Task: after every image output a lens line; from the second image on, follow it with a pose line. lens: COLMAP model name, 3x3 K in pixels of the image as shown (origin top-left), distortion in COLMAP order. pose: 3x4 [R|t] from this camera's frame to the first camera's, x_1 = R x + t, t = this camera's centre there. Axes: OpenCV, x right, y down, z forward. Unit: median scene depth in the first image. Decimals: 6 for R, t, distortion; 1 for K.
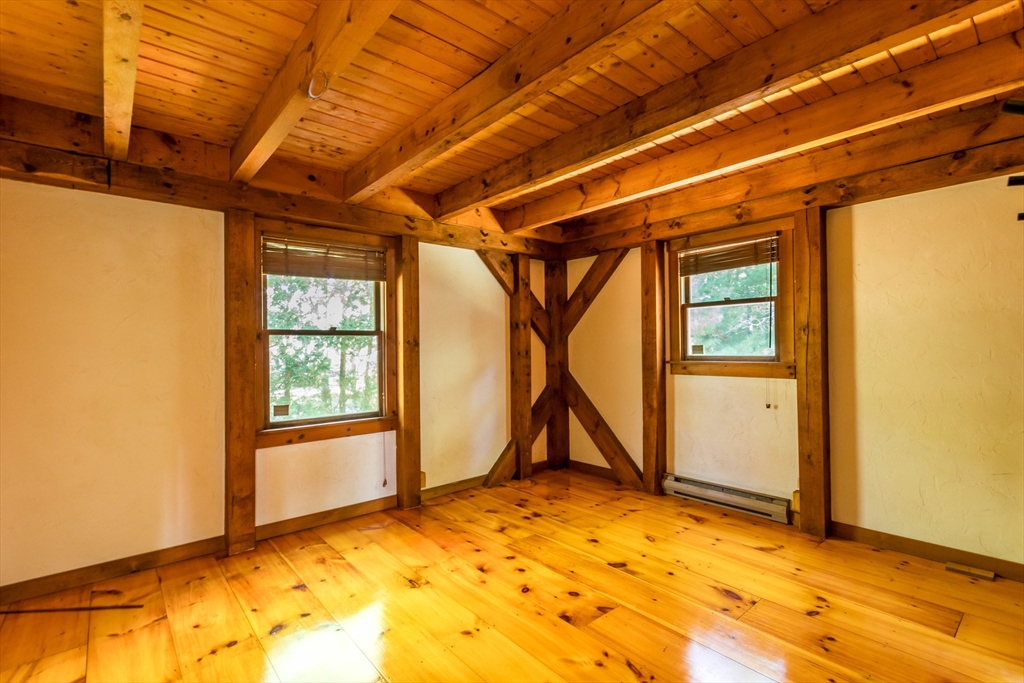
lens RADIAL K [[482.5, 0, 520.1], [0, 482.5, 348.2], [0, 0, 1]] dist [0.002271, 0.000377]
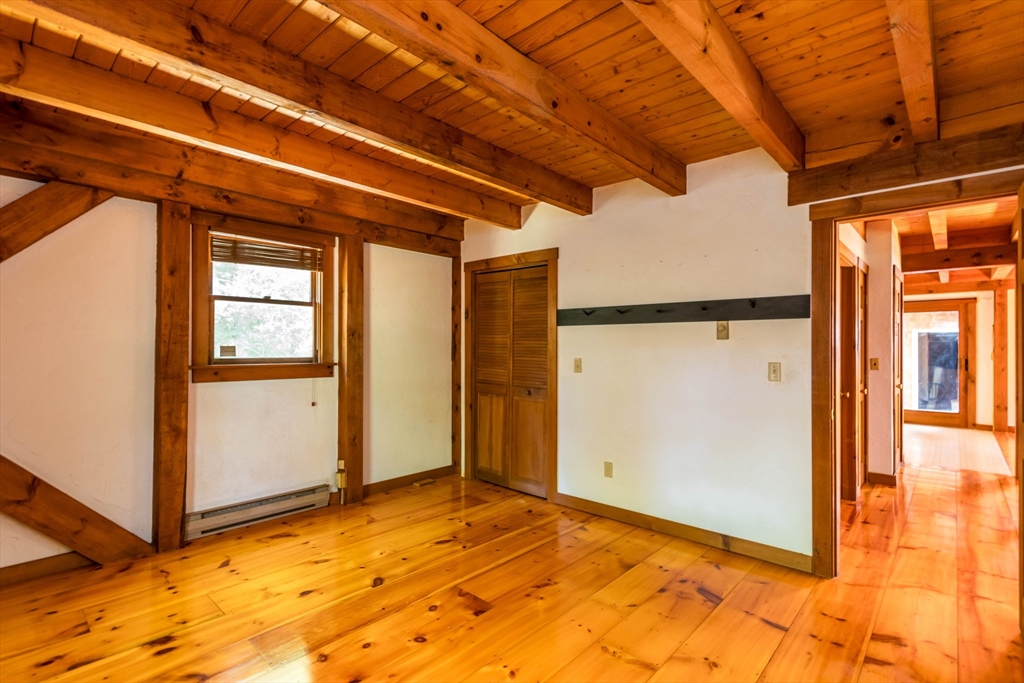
lens RADIAL K [[482.5, 0, 515.2], [0, 482.5, 342.9], [0, 0, 1]] dist [0.002271, 0.000377]
pose [[-0.123423, 0.024840, 0.992043, -0.602994], [0.000443, 0.999688, -0.024976, 0.011628], [-0.992354, -0.002643, -0.123396, 0.677998]]
